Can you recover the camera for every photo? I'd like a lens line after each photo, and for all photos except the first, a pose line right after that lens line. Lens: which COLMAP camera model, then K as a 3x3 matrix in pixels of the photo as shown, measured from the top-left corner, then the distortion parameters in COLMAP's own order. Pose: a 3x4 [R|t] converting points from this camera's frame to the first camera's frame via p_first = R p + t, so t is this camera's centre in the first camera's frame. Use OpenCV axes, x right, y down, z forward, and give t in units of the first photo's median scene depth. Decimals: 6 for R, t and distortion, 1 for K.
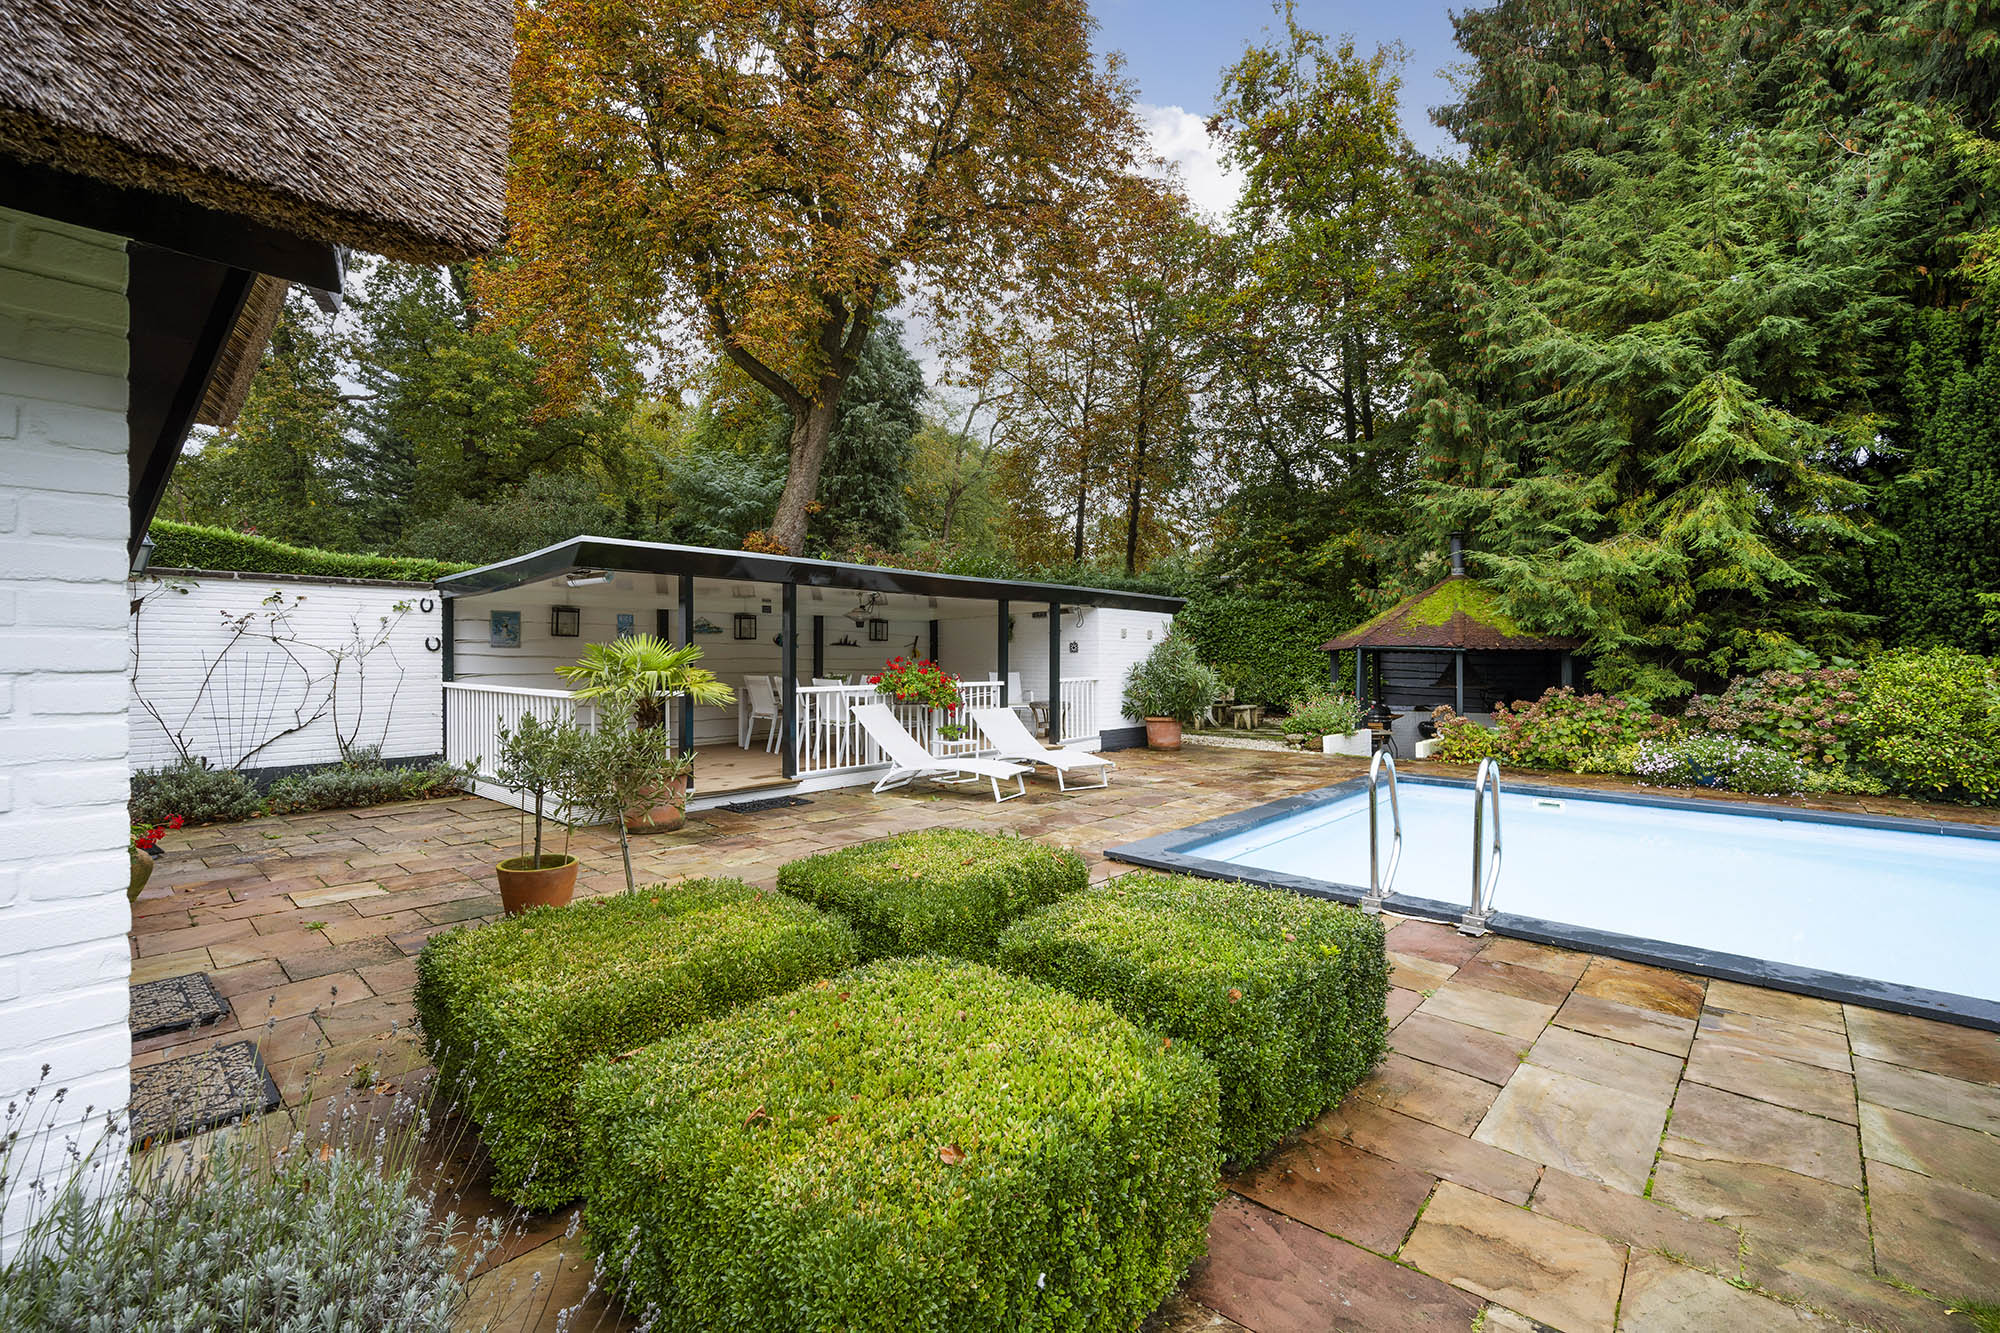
lens RADIAL K [[841.8, 0, 1001.9], [0, 841.8, 657.3], [0, 0, 1]] dist [0.000966, 0.000076]
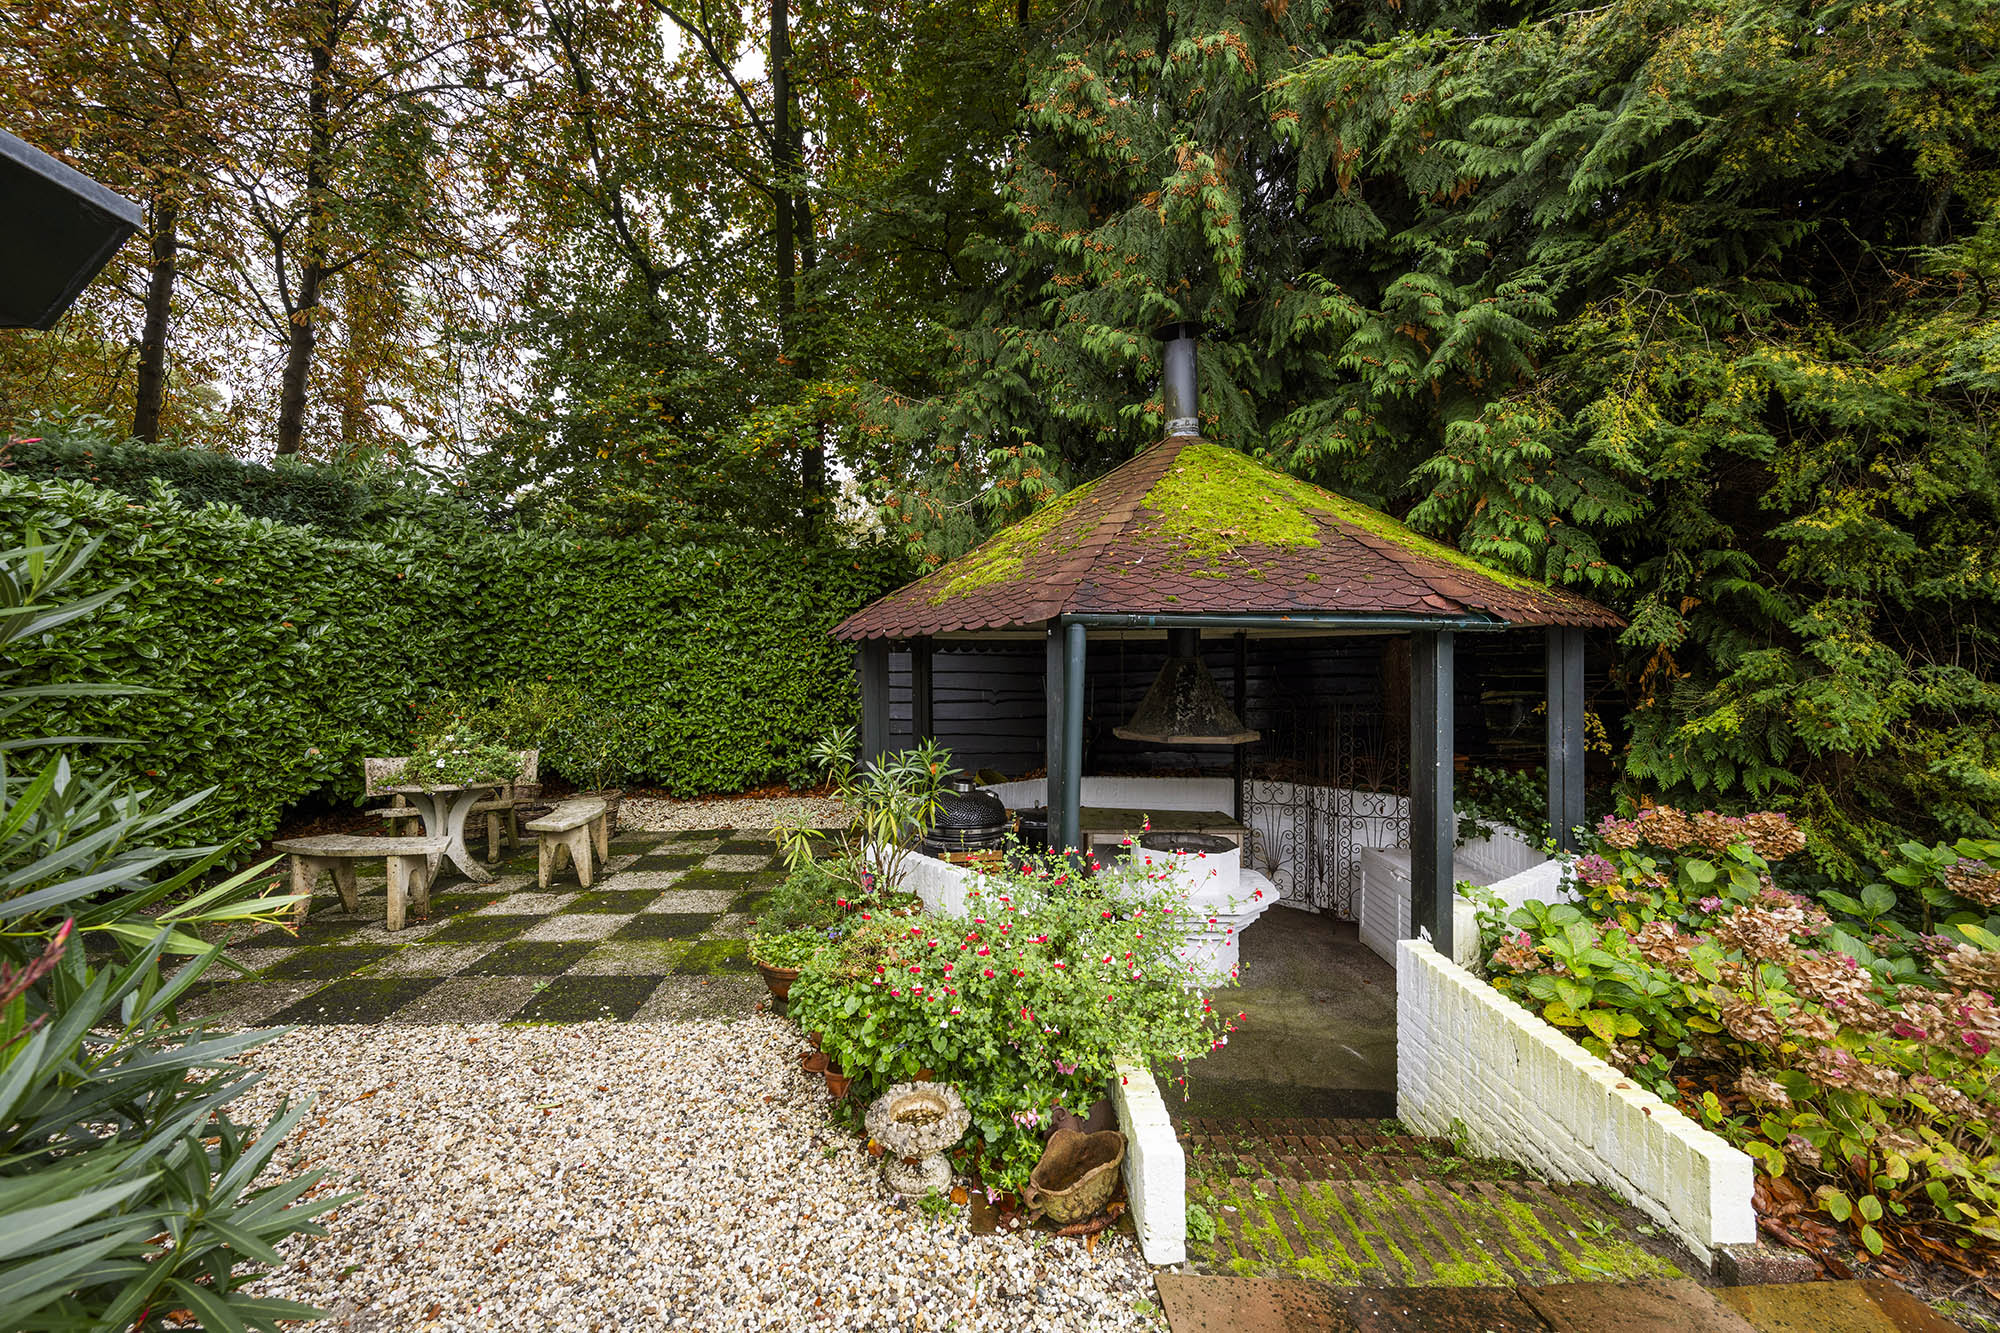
lens RADIAL K [[791.0, 0, 1005.0], [0, 791.0, 657.0], [0, 0, 1]] dist [-0.003184, 0.000391]
pose [[0.693666, 0.001233, 0.720295, 0.153915], [0.001793, 0.999992, -0.003439, -0.001730], [-0.720294, 0.003677, 0.693659, 0.557418]]
